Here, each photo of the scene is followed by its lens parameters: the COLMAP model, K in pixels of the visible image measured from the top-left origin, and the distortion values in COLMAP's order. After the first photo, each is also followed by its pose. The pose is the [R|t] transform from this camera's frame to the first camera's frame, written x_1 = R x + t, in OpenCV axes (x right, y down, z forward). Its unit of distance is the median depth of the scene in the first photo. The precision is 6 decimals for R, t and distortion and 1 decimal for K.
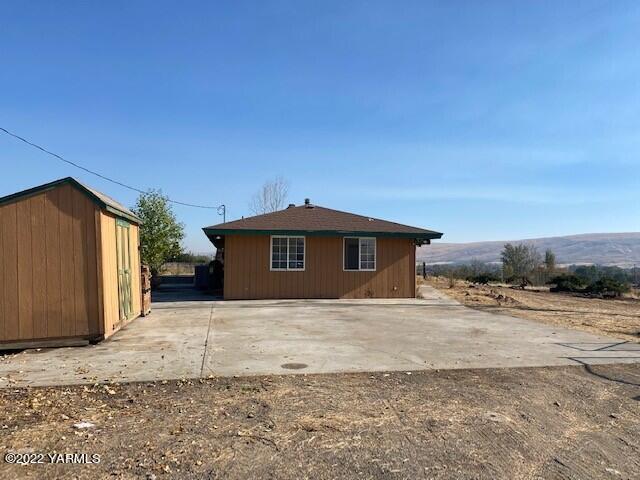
lens RADIAL K [[446.0, 0, 320.0], [0, 446.0, 240.0], [0, 0, 1]] dist [0.003728, -0.037782]
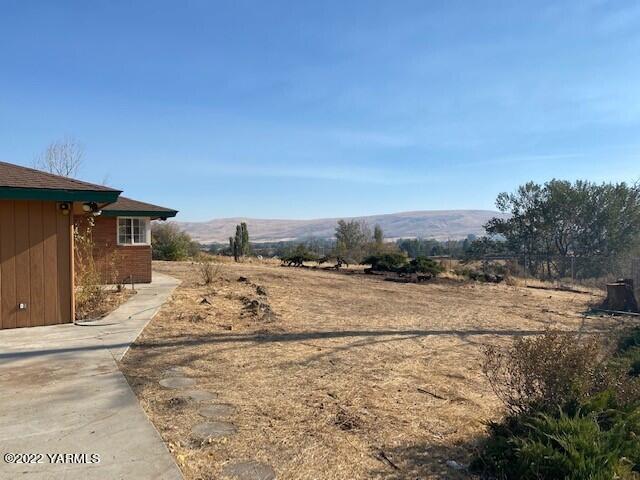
lens RADIAL K [[431.5, 0, 320.0], [0, 431.5, 240.0], [0, 0, 1]] dist [0.003550, -0.092878]
pose [[0.946422, -0.020446, 0.322286, 0.051657], [0.003802, 0.998630, 0.052189, 0.002451], [-0.322911, -0.048168, 0.945203, 0.074458]]
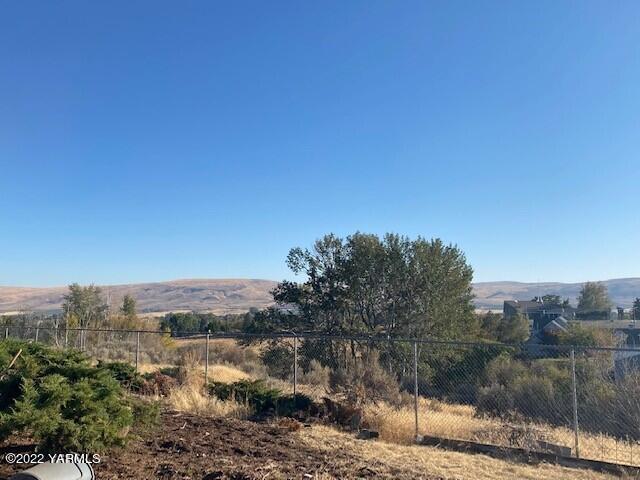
lens RADIAL K [[446.0, 0, 320.0], [0, 446.0, 240.0], [0, 0, 1]] dist [0.003728, -0.037782]
pose [[0.686930, 0.097738, 0.720121, 0.161058], [-0.017462, 0.992848, -0.118097, 0.014968], [-0.726514, 0.068550, 0.683724, 0.215830]]
